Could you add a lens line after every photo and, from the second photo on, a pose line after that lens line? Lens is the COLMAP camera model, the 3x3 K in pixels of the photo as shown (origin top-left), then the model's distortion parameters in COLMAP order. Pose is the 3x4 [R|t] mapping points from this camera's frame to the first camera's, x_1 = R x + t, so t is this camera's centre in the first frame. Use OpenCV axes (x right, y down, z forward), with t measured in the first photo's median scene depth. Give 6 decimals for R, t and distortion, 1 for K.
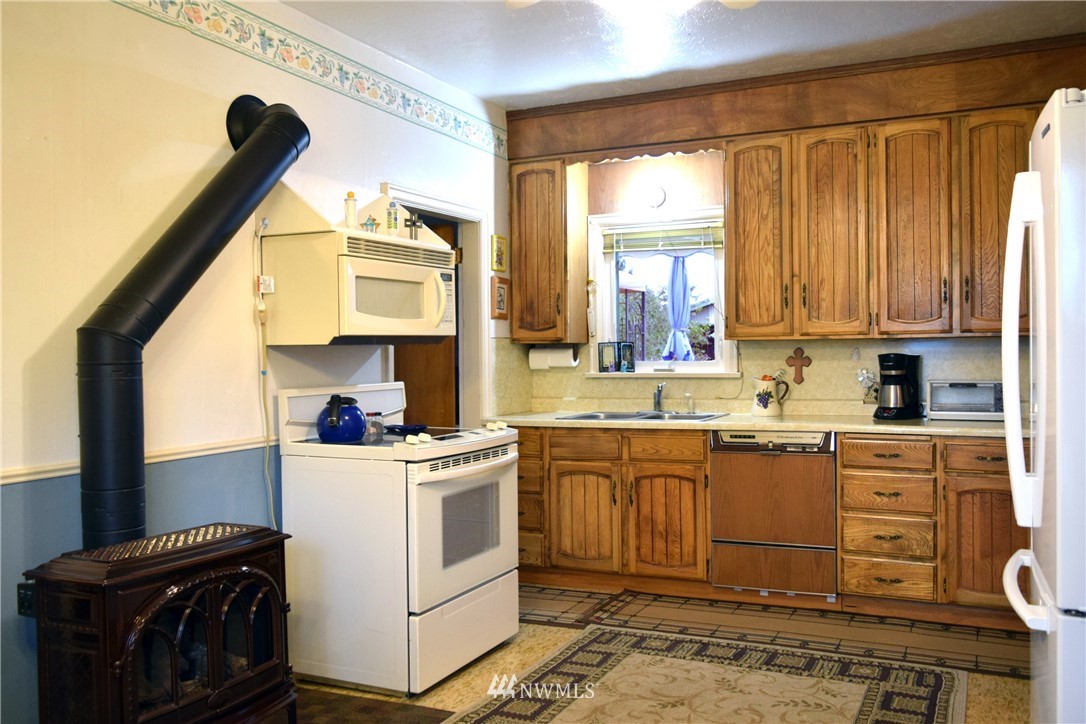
lens RADIAL K [[901.6, 0, 543.0], [0, 901.6, 362.0], [0, 0, 1]] dist [-0.007841, 0.002087]
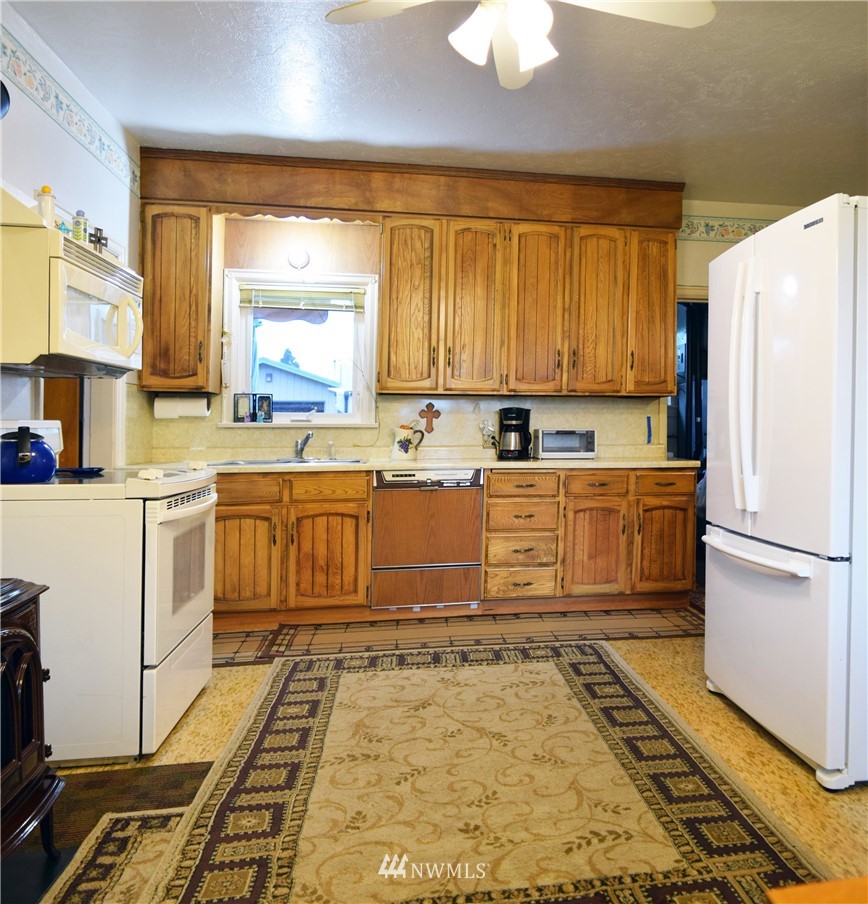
lens RADIAL K [[757.6, 0, 434.0], [0, 757.6, 469.6], [0, 0, 1]] dist [-0.008558, 0.003932]
pose [[0.809884, -0.003951, 0.586576, -0.312761], [-0.009589, 0.999755, 0.019973, 0.055115], [-0.586511, -0.021800, 0.809648, 0.192342]]
